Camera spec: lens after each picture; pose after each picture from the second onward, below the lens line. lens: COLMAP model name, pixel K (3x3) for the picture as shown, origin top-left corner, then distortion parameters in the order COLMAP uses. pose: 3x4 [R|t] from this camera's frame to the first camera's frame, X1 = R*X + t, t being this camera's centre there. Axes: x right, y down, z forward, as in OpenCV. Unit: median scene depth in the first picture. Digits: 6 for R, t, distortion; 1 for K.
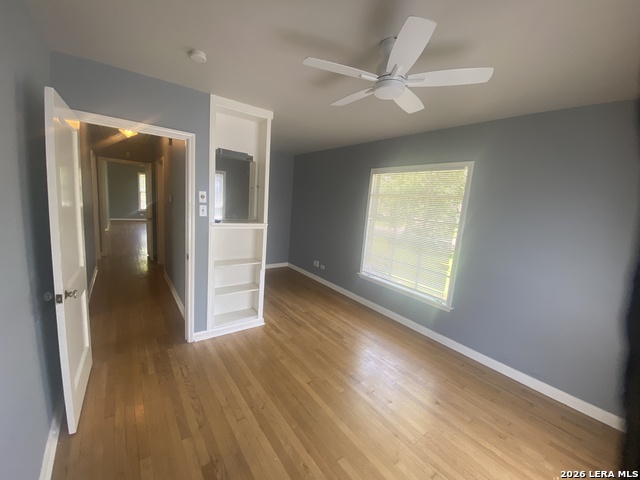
lens RADIAL K [[262.1, 0, 319.7], [0, 262.1, 239.6], [0, 0, 1]] dist [0.044411, -0.031463]
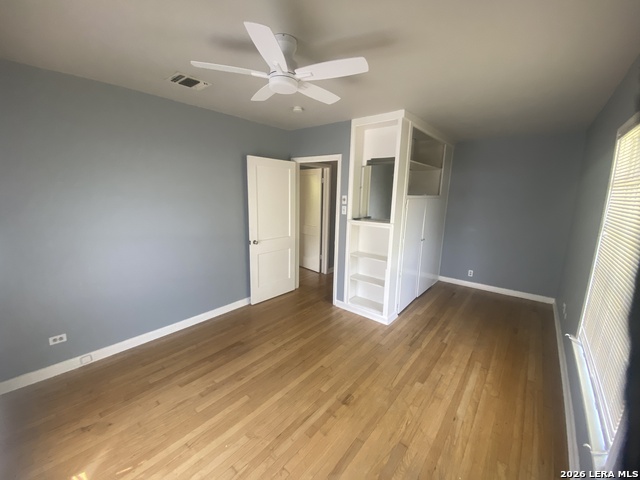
lens RADIAL K [[262.1, 0, 319.7], [0, 262.1, 239.6], [0, 0, 1]] dist [0.044411, -0.031463]
pose [[0.229658, 0.106481, -0.967429, 0.768281], [-0.147991, 0.986260, 0.073422, -0.038516], [0.961954, 0.126309, 0.242261, 0.542170]]
